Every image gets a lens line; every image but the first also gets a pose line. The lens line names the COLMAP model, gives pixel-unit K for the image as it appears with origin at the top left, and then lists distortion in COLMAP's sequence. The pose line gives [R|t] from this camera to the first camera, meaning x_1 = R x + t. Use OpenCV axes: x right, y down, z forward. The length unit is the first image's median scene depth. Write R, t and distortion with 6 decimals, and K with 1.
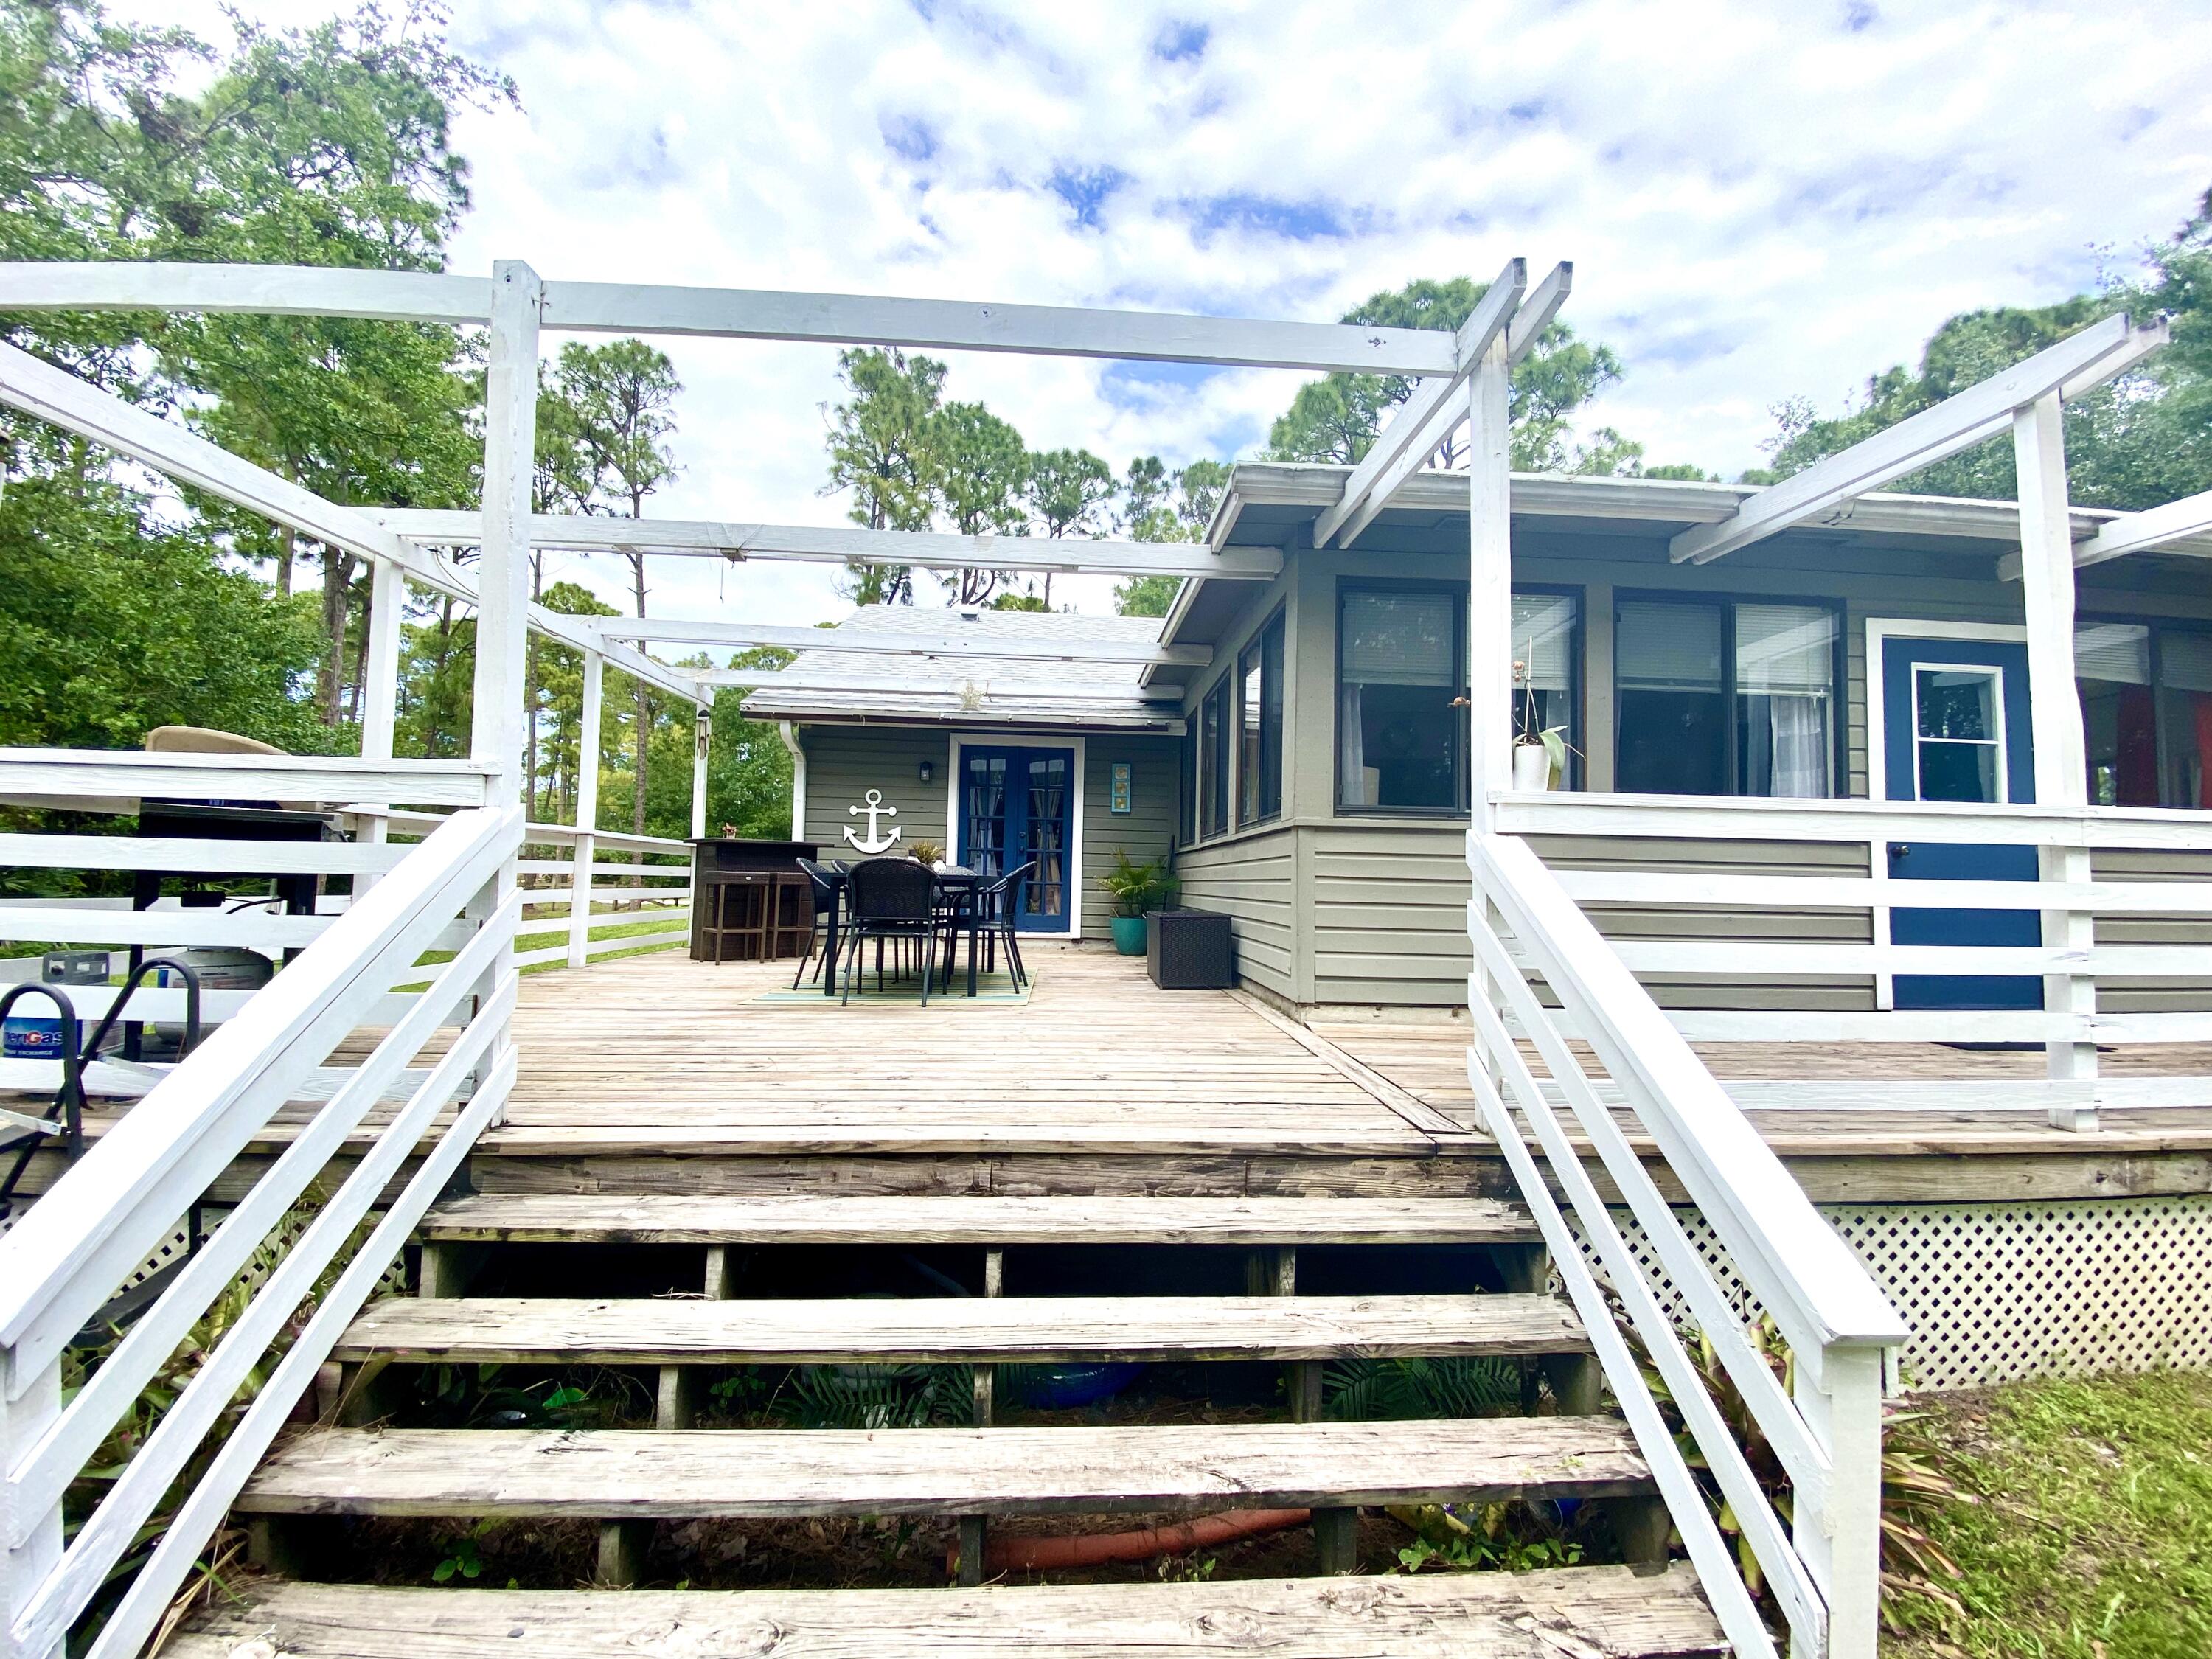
lens RADIAL K [[870.4, 0, 1106.0], [0, 870.4, 829.5], [0, 0, 1]] dist [0.000540, -0.009788]
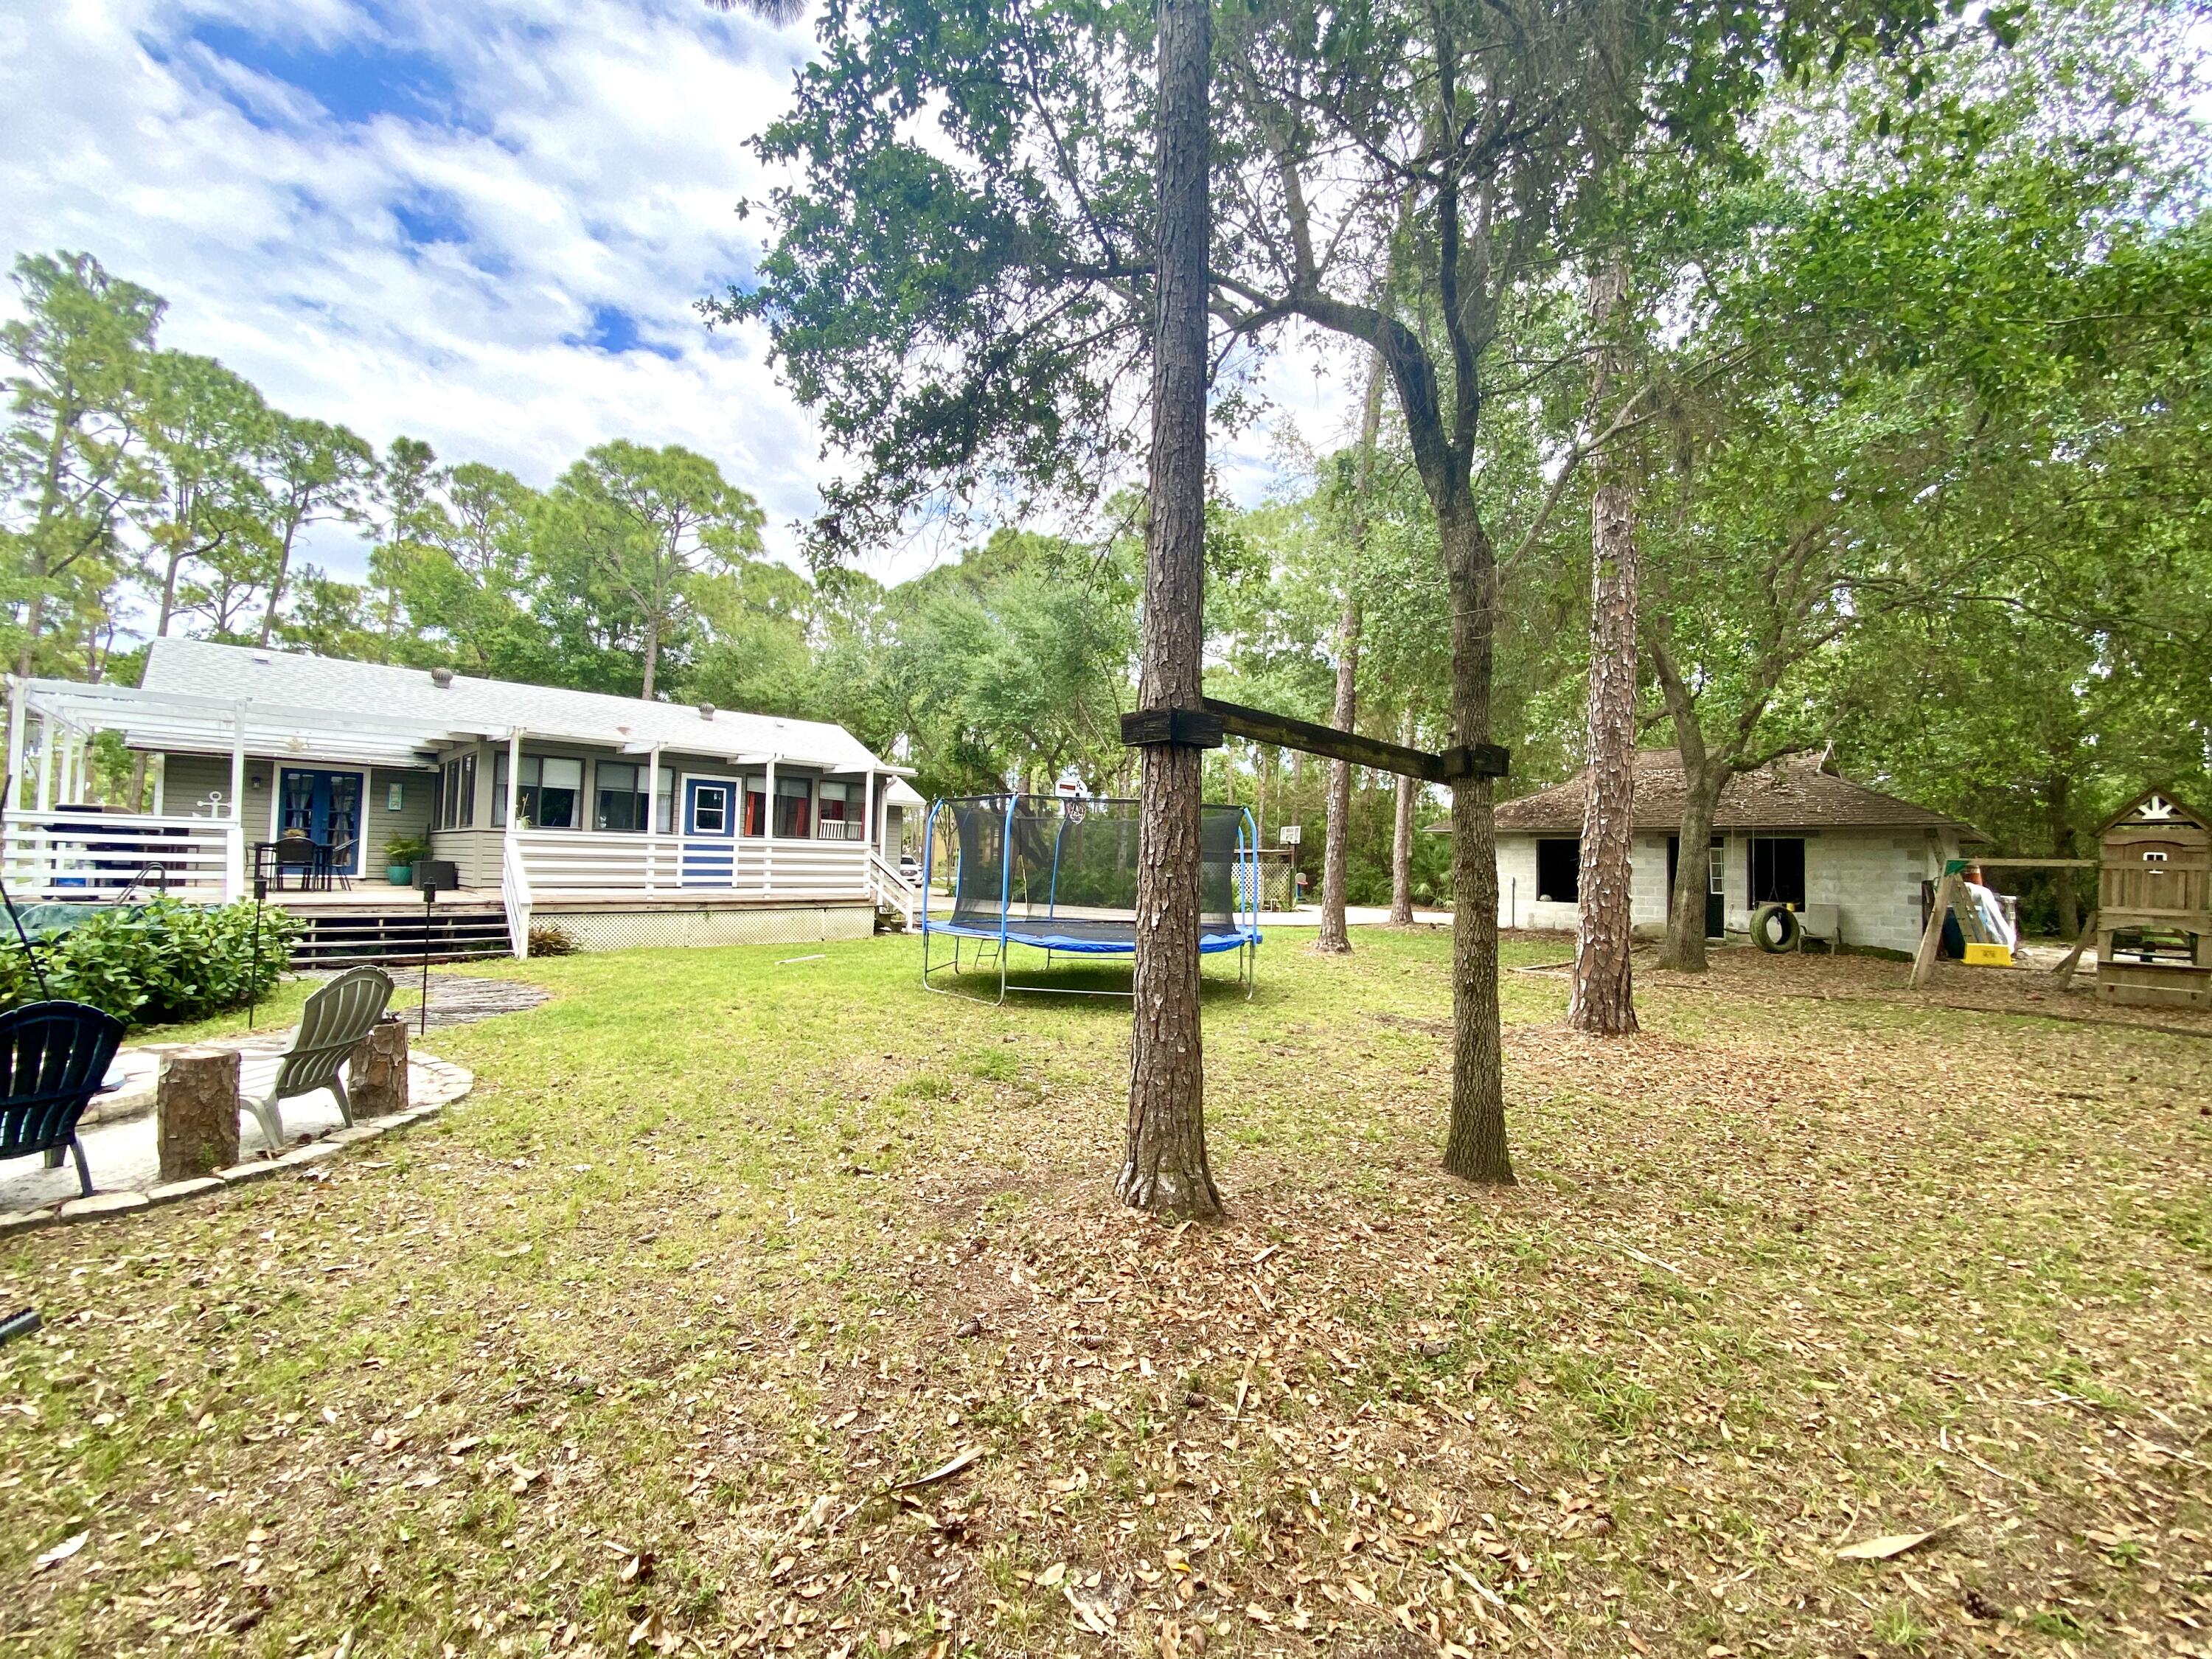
lens RADIAL K [[917.1, 0, 1106.0], [0, 917.1, 829.5], [0, 0, 1]] dist [0.002555, -0.012251]
pose [[0.757287, 0.023705, 0.652652, -0.103032], [-0.048718, 0.998607, 0.020259, -0.087399], [-0.651262, -0.047138, 0.757387, -1.407330]]
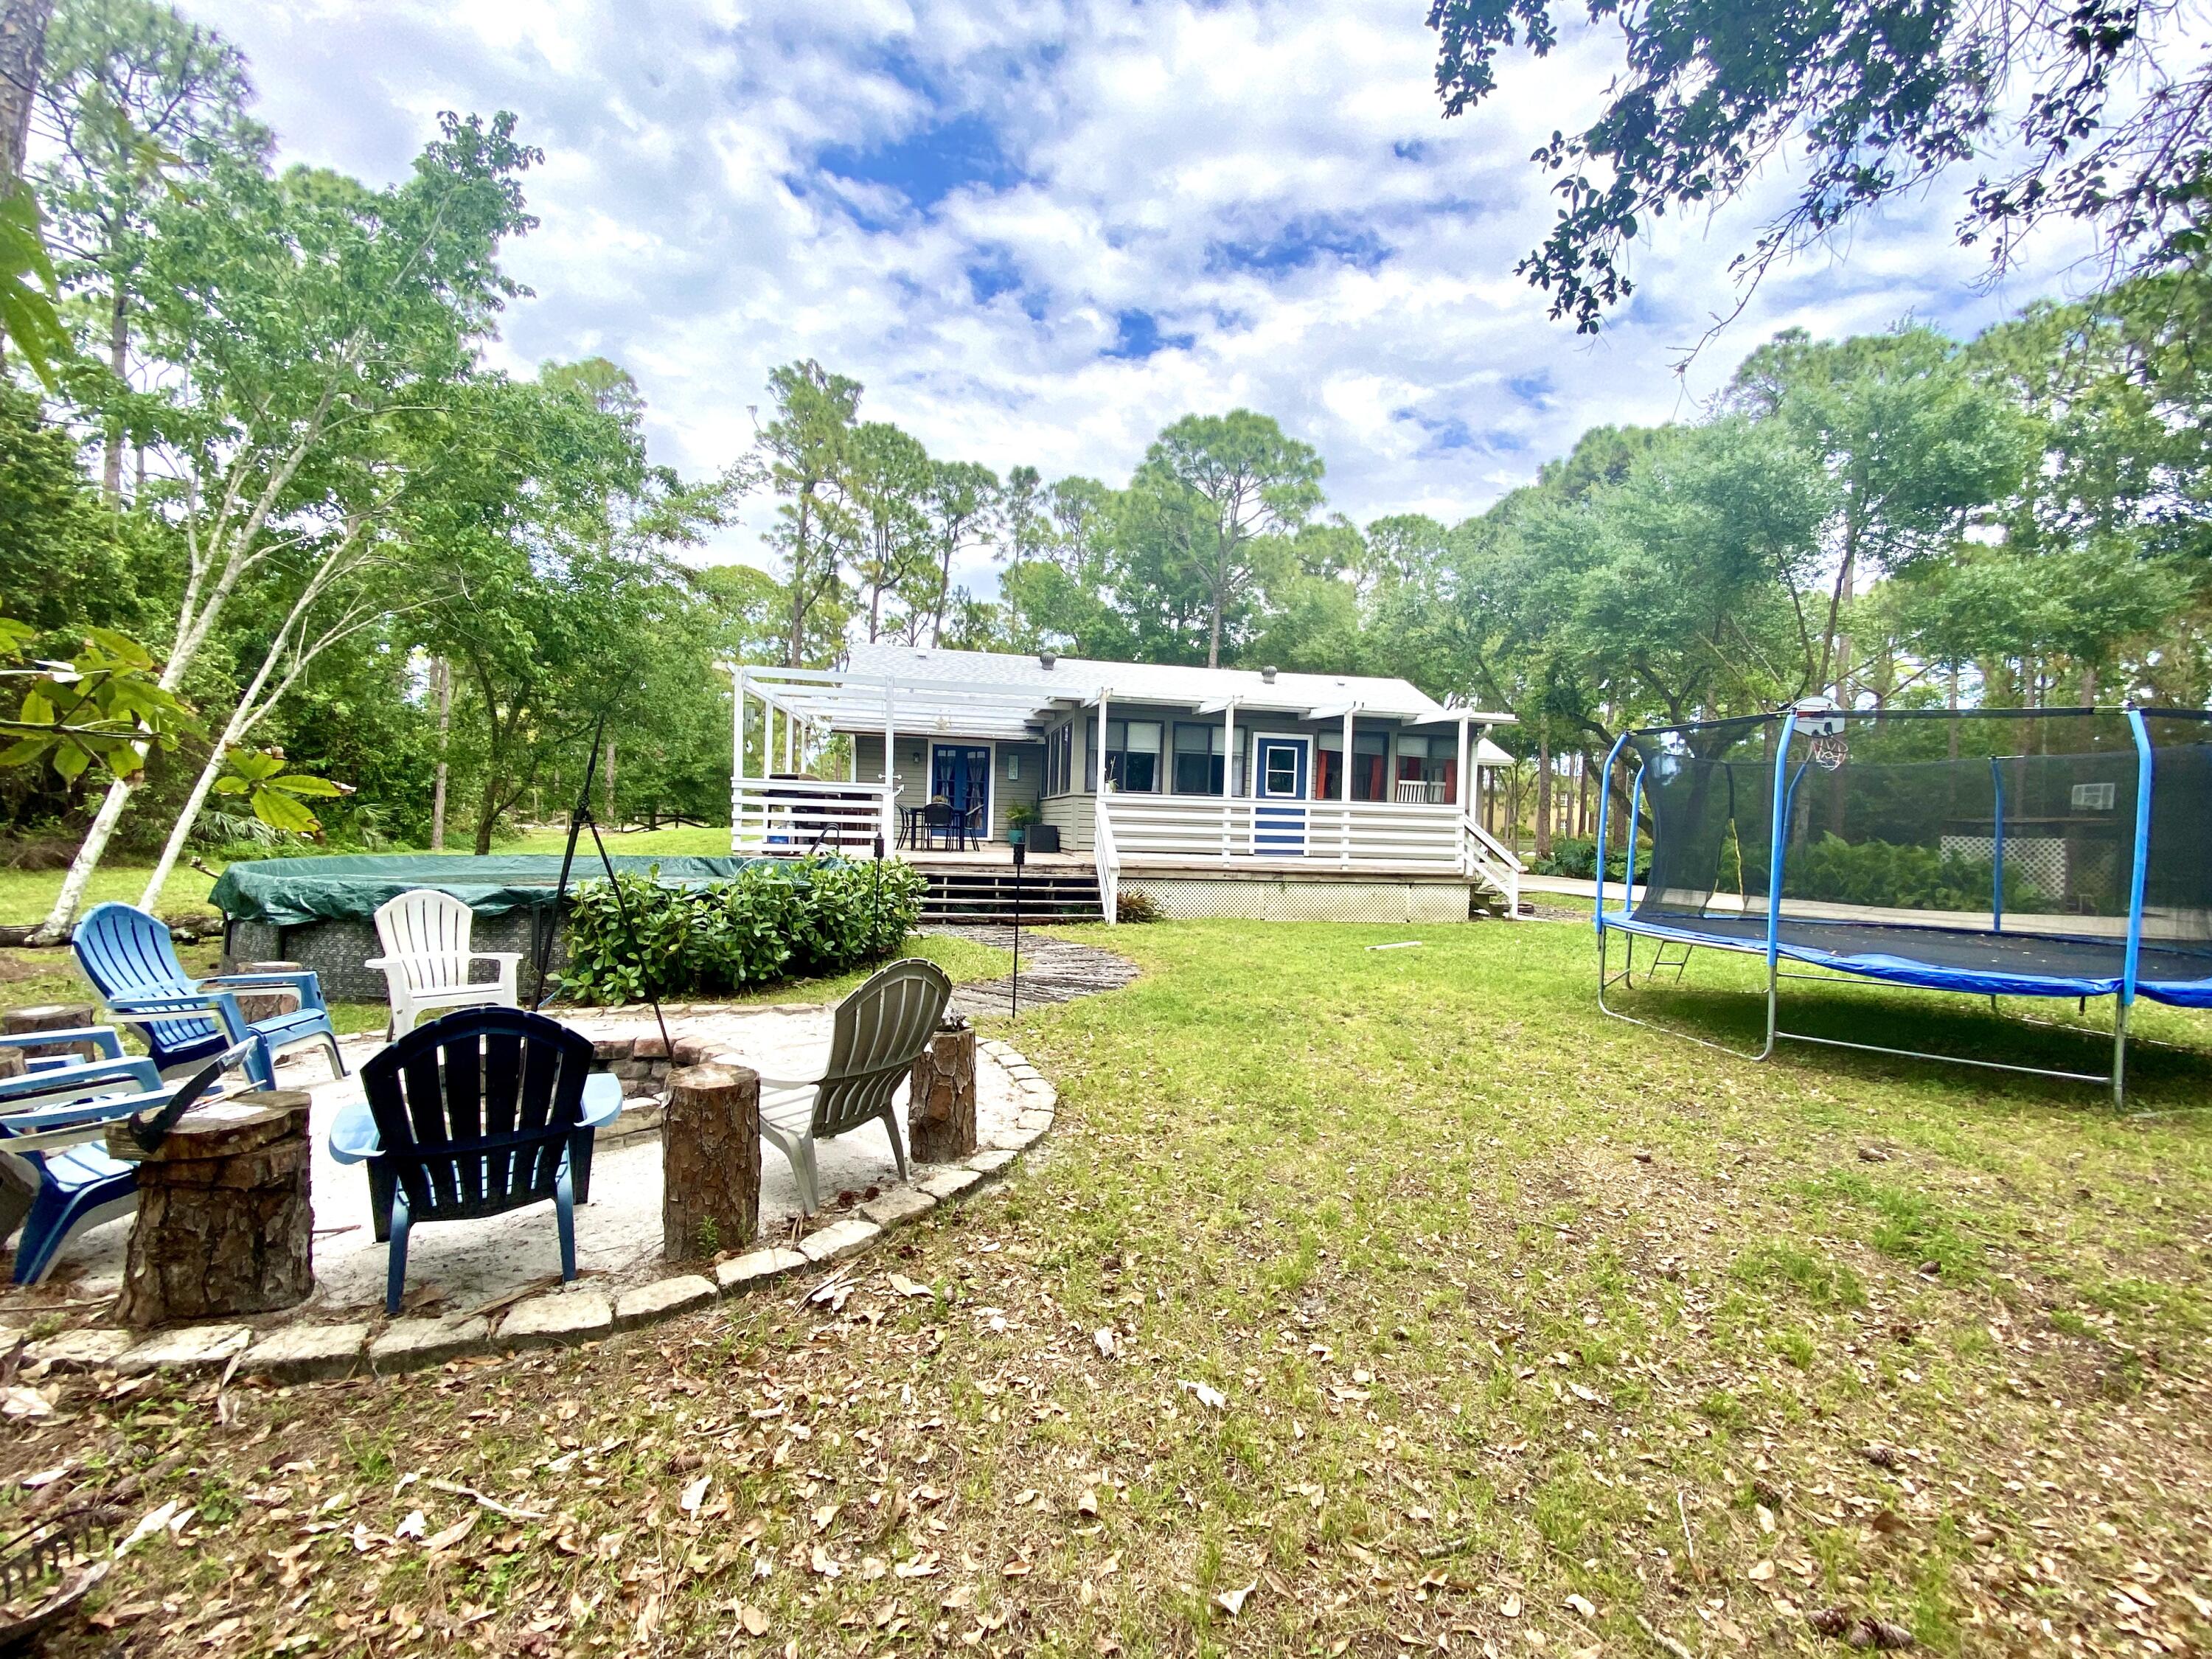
lens RADIAL K [[917.1, 0, 1106.0], [0, 917.1, 829.5], [0, 0, 1]] dist [0.002555, -0.012251]
pose [[0.990443, 0.008434, 0.137662, -0.060389], [-0.018521, 0.997221, 0.072155, -0.059003], [-0.136671, -0.074015, 0.987848, -1.130820]]
